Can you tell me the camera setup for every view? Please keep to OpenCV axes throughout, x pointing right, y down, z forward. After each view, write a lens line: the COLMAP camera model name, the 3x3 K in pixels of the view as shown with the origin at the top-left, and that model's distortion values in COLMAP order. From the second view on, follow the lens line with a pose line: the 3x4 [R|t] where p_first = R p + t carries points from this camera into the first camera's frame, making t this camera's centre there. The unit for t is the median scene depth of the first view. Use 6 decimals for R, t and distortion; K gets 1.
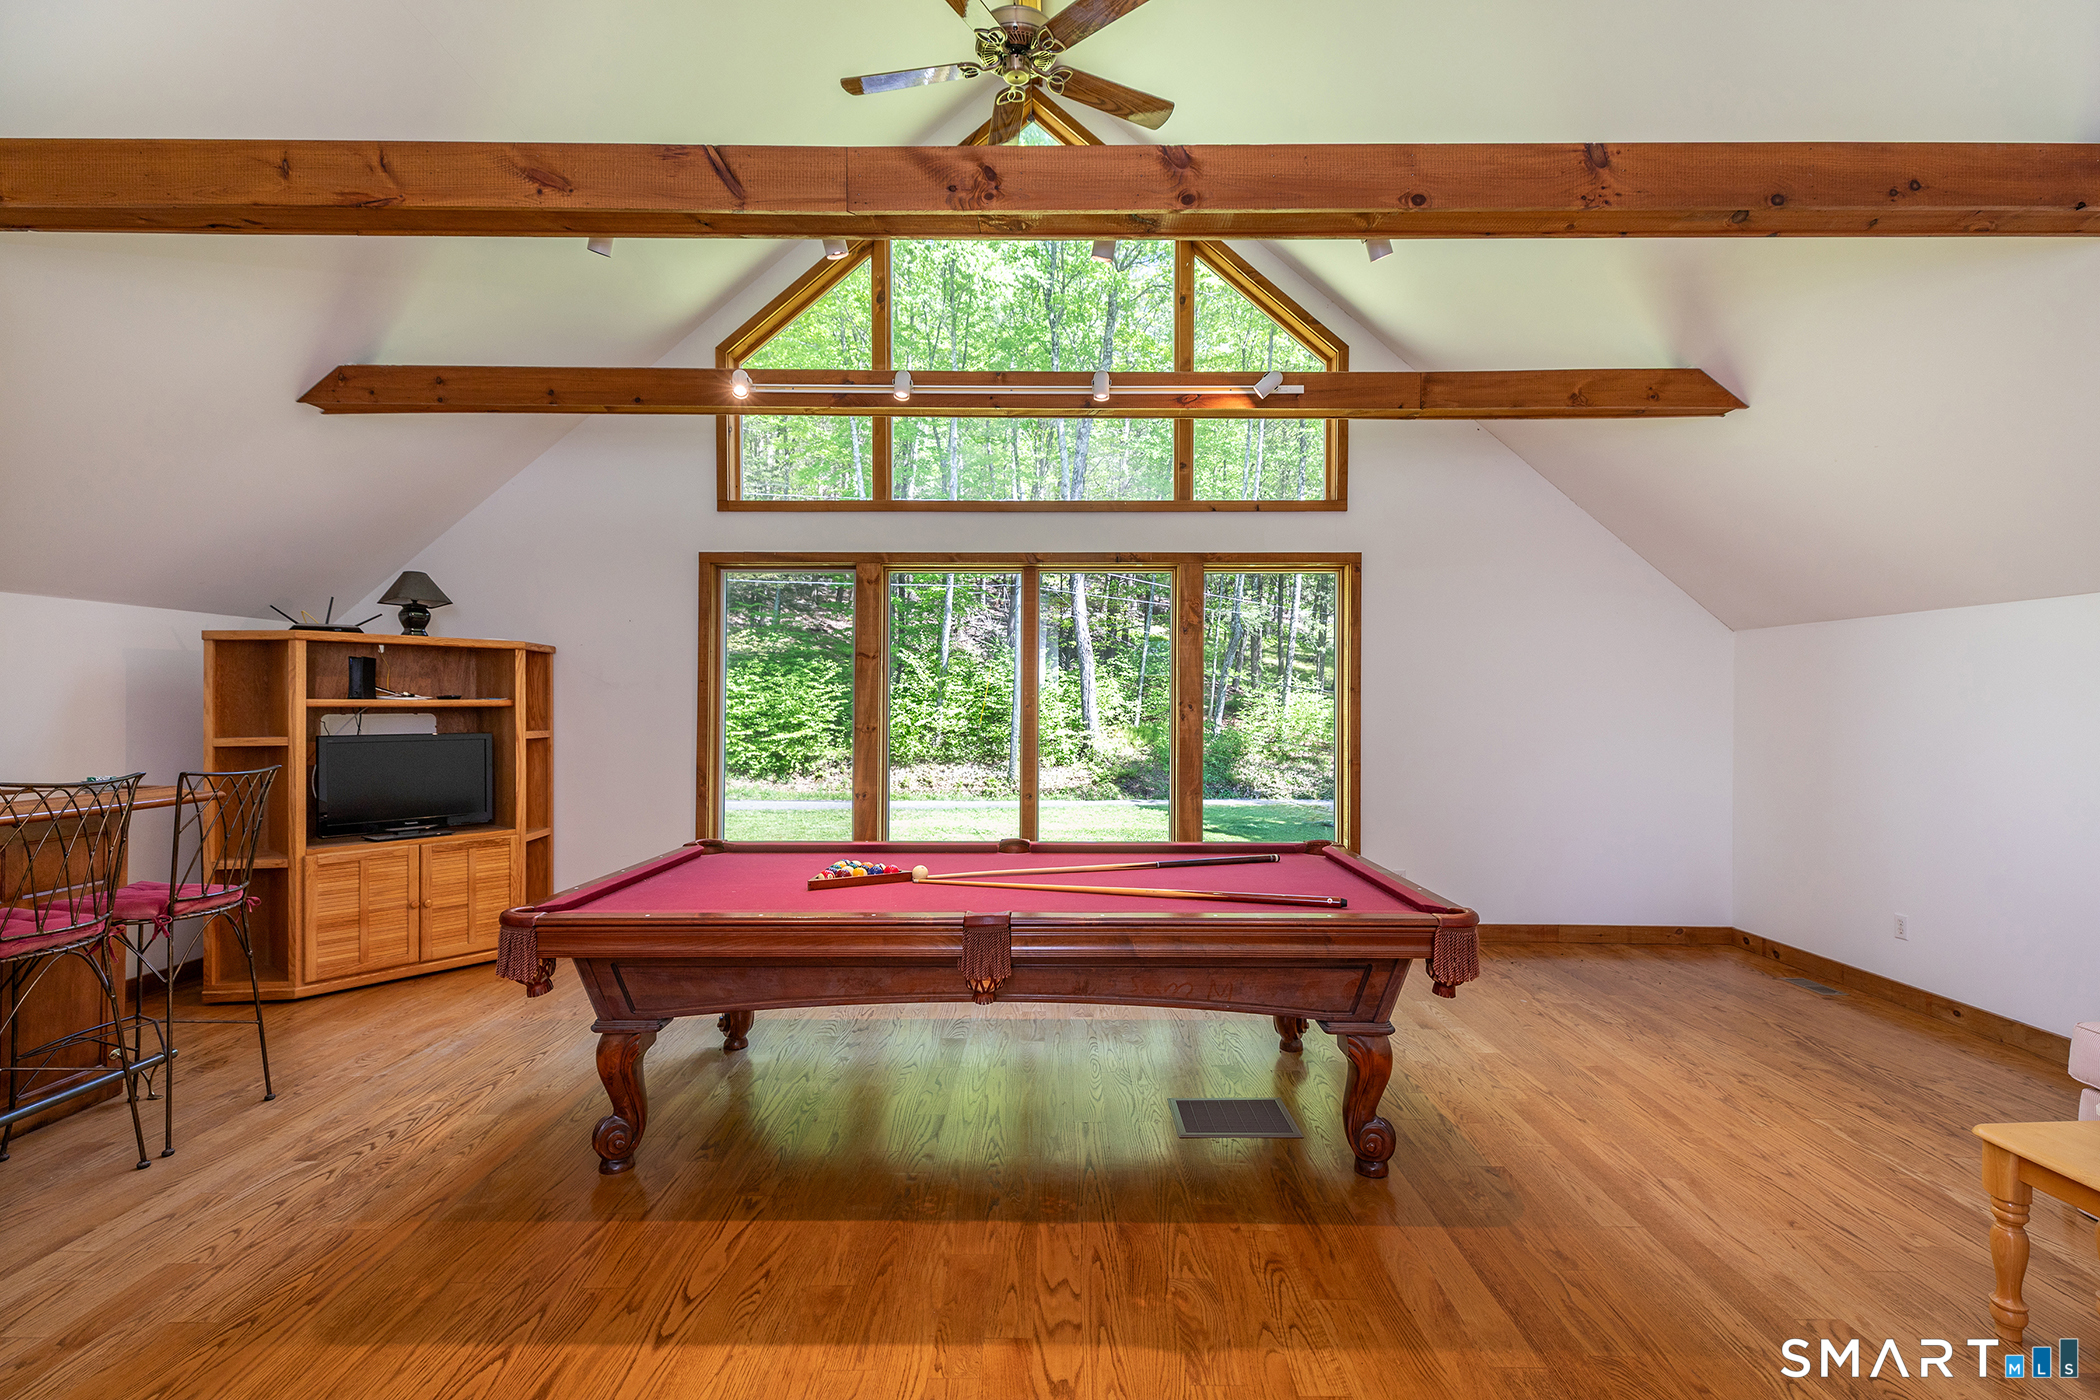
lens RADIAL K [[949.8, 0, 1069.2], [0, 949.8, 690.2], [0, 0, 1]] dist [0.020509, -0.008185]
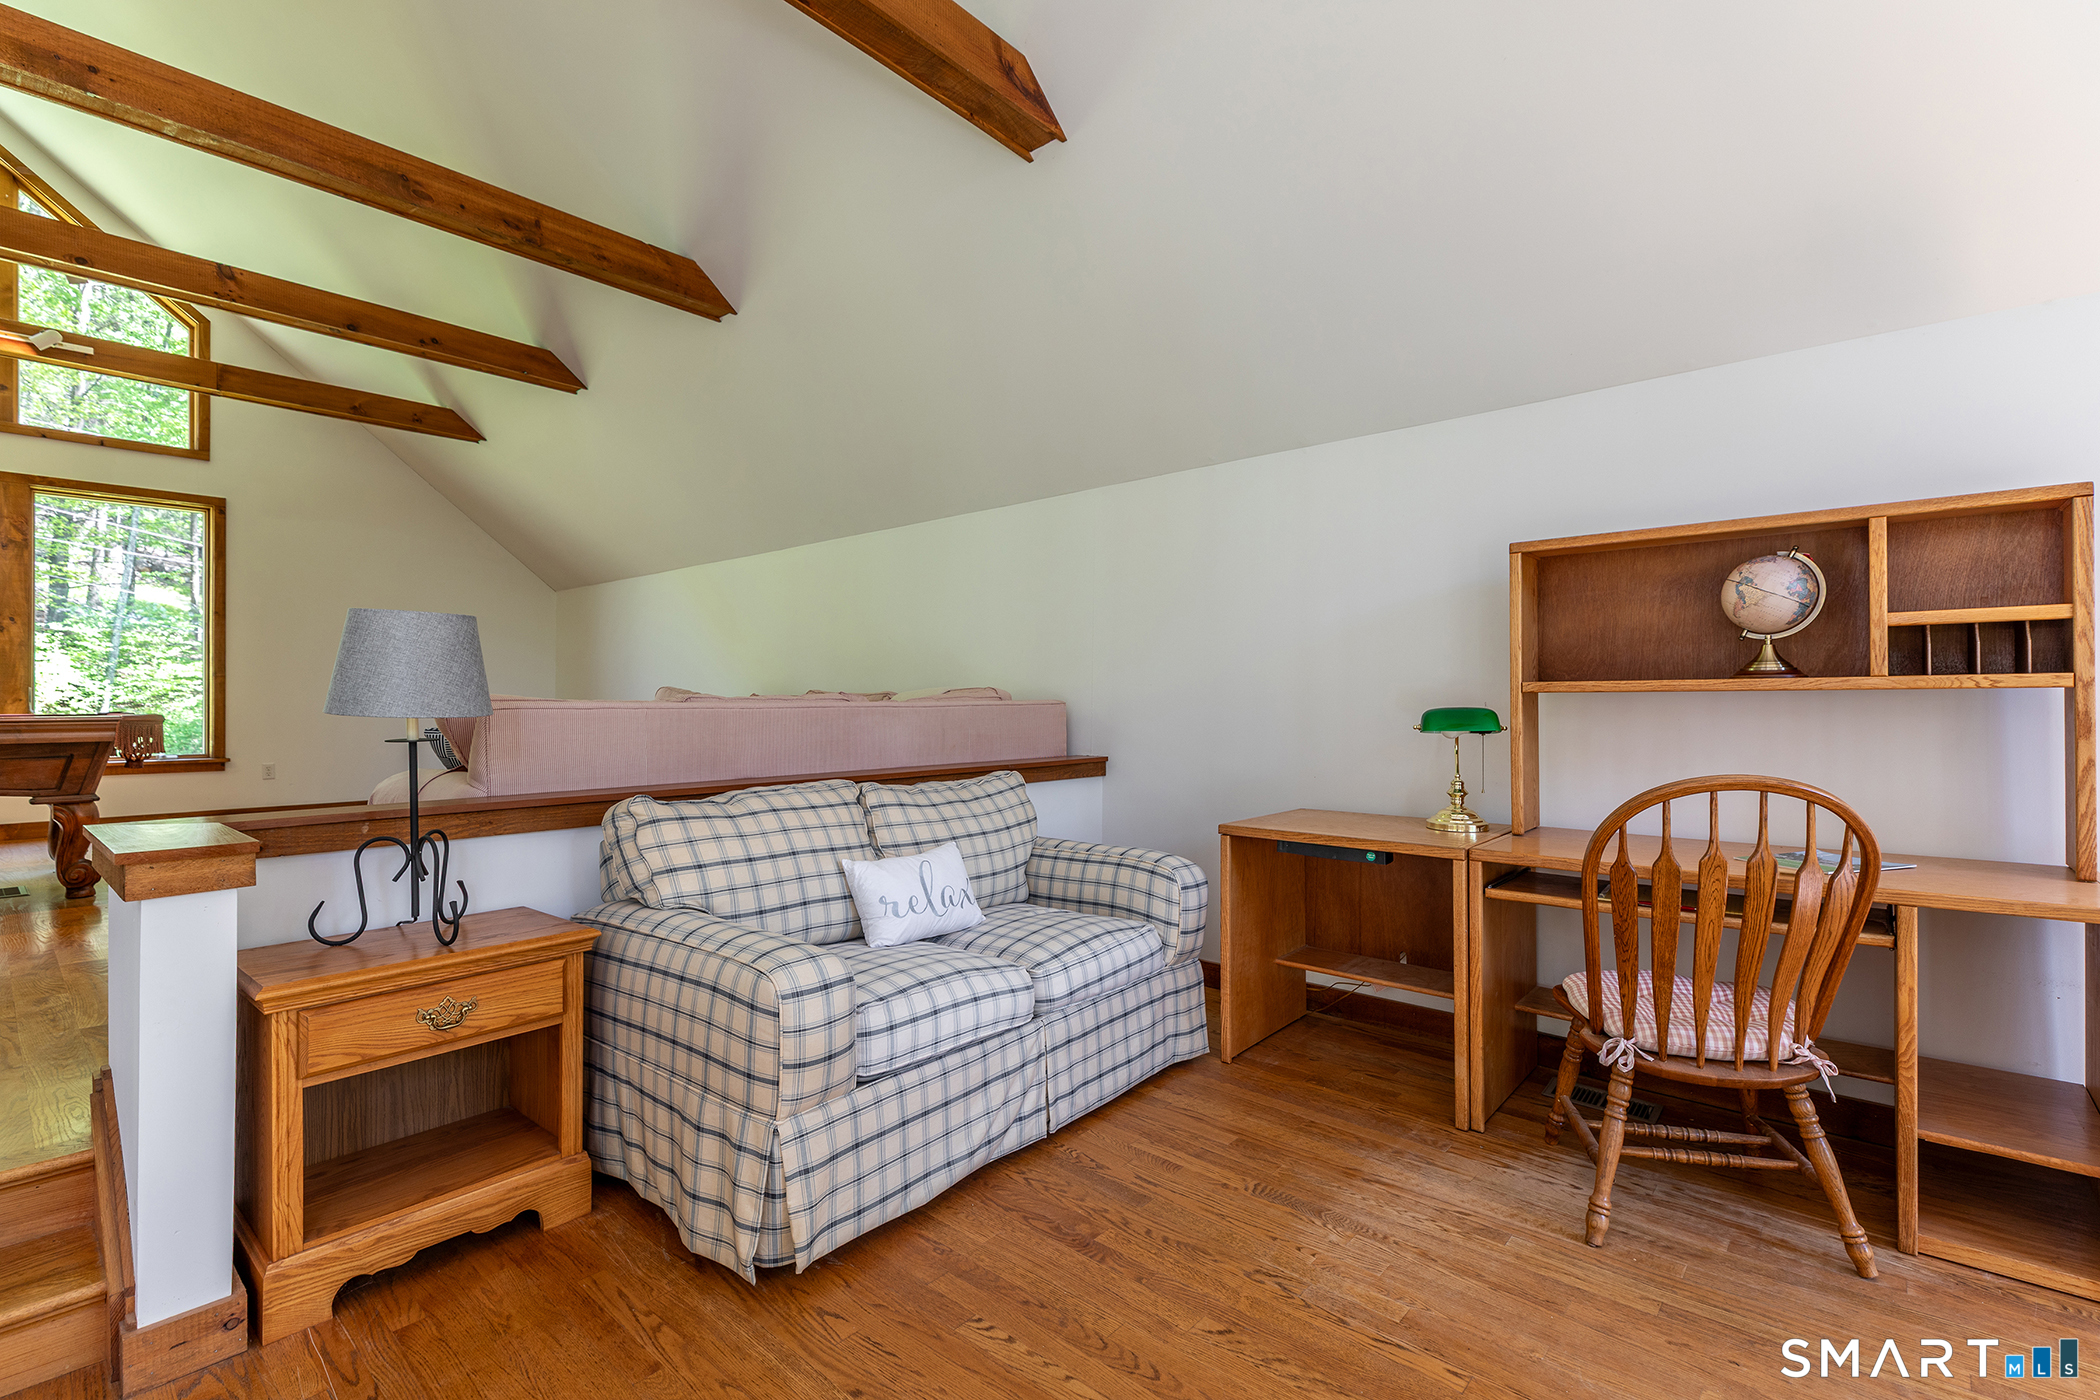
lens RADIAL K [[949.8, 0, 1066.6], [0, 949.8, 699.1], [0, 0, 1]] dist [0.020509, -0.008185]
pose [[0.671432, 0.003382, 0.741058, 0.141824], [-0.010346, 0.999935, 0.004810, 0.103125], [-0.740994, -0.010897, 0.671424, -0.676069]]
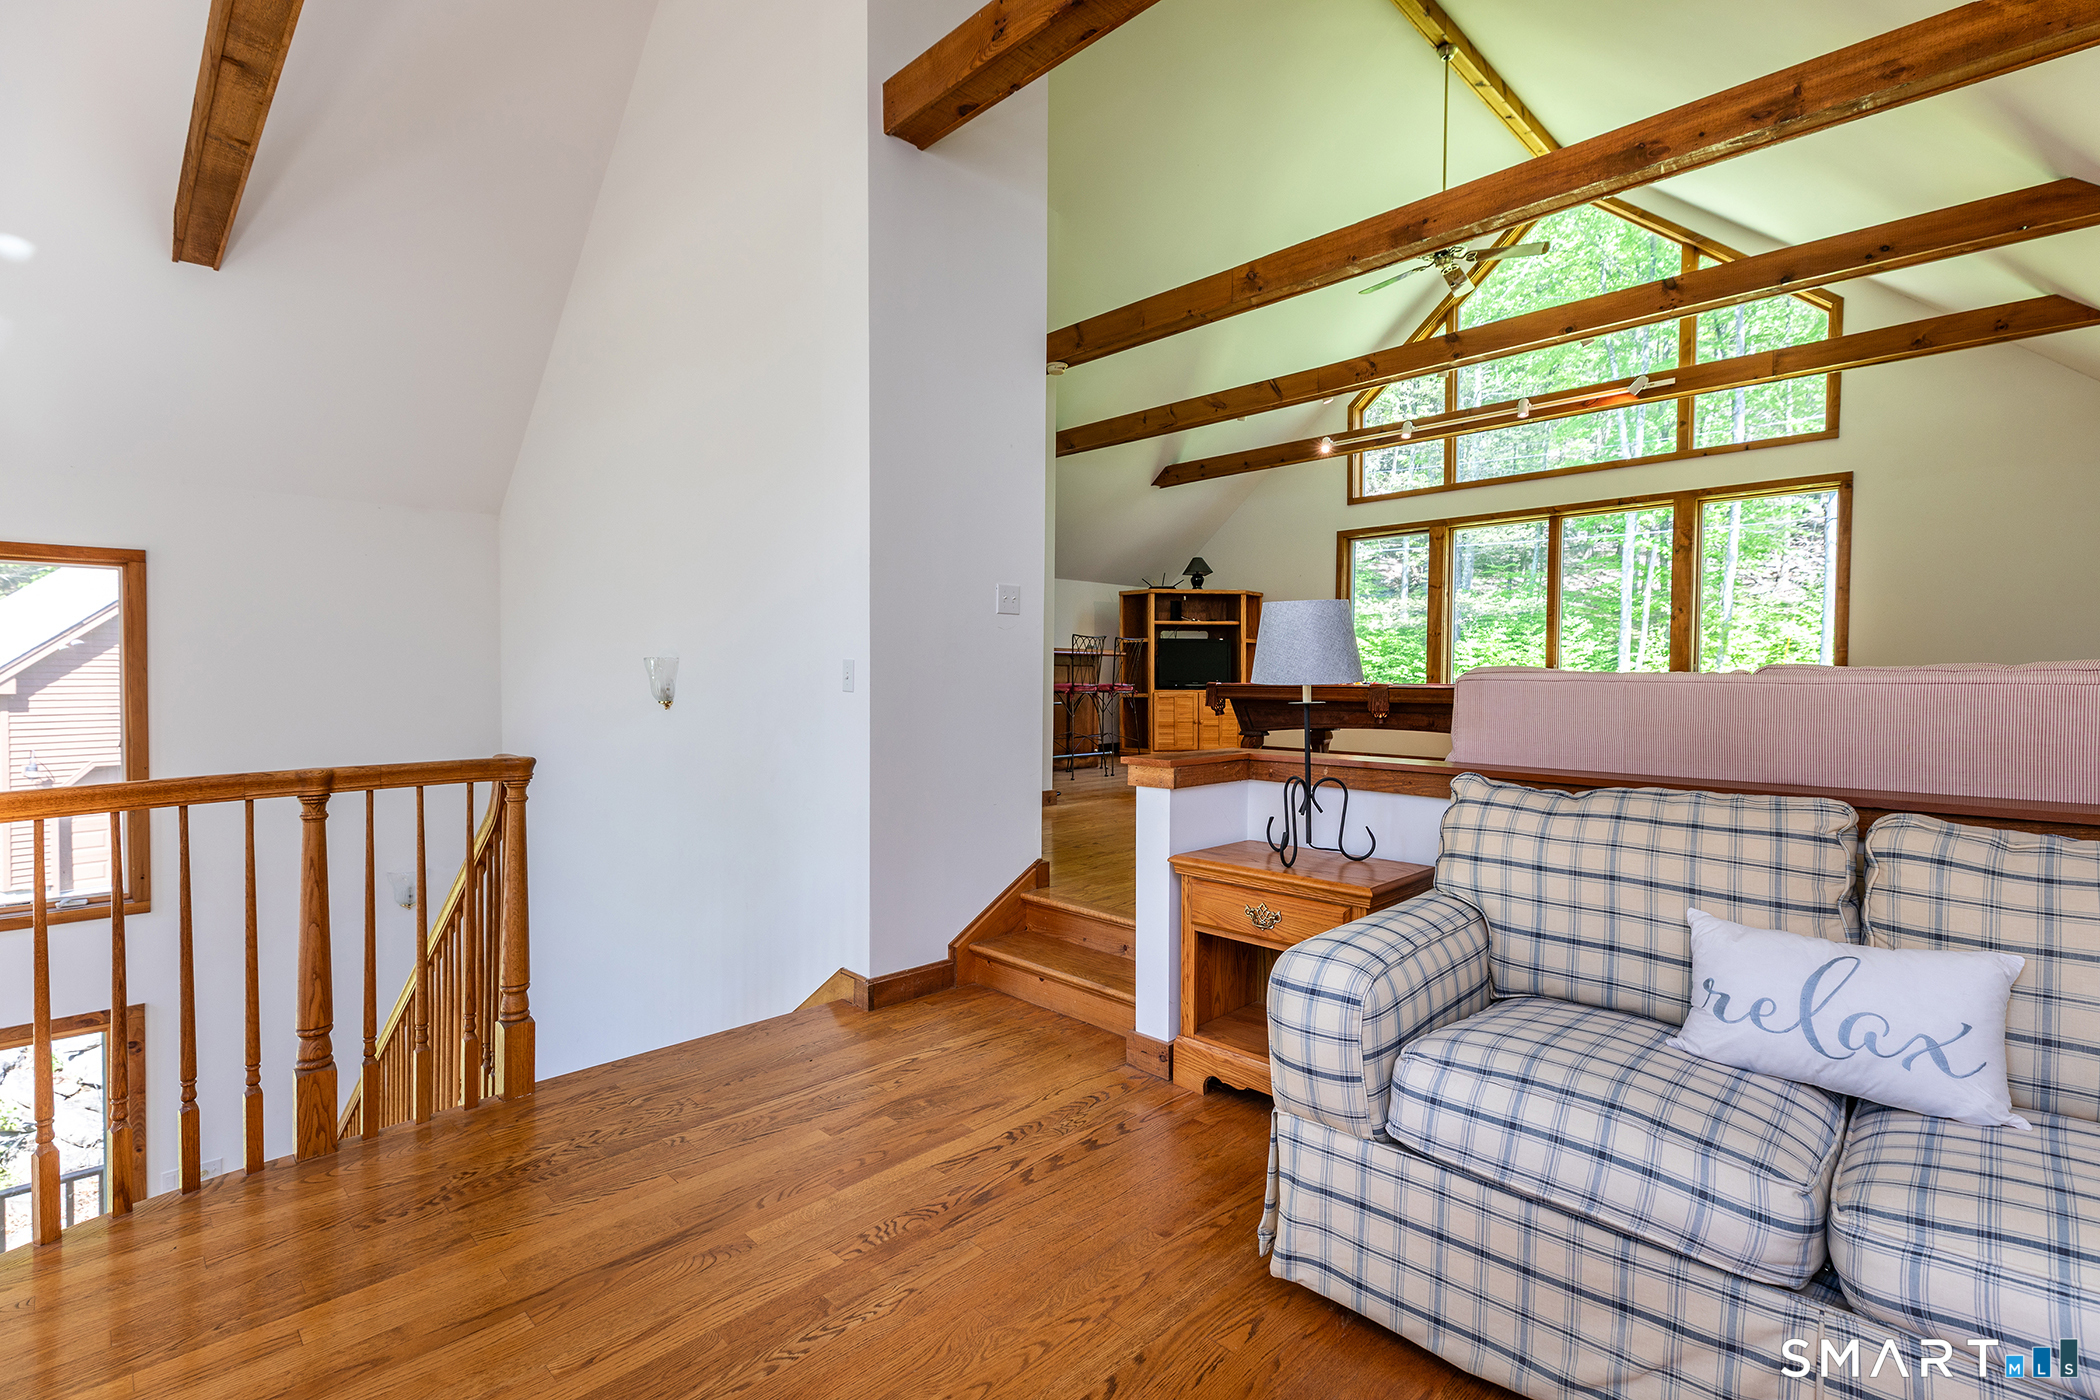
lens RADIAL K [[949.8, 0, 1027.8], [0, 949.8, 704.0], [0, 0, 1]] dist [0.020509, -0.008185]
pose [[0.683128, 0.026483, -0.729818, 0.555313], [0.004332, 0.999178, 0.040313, 0.104702], [0.730285, -0.030701, 0.682452, -0.650320]]
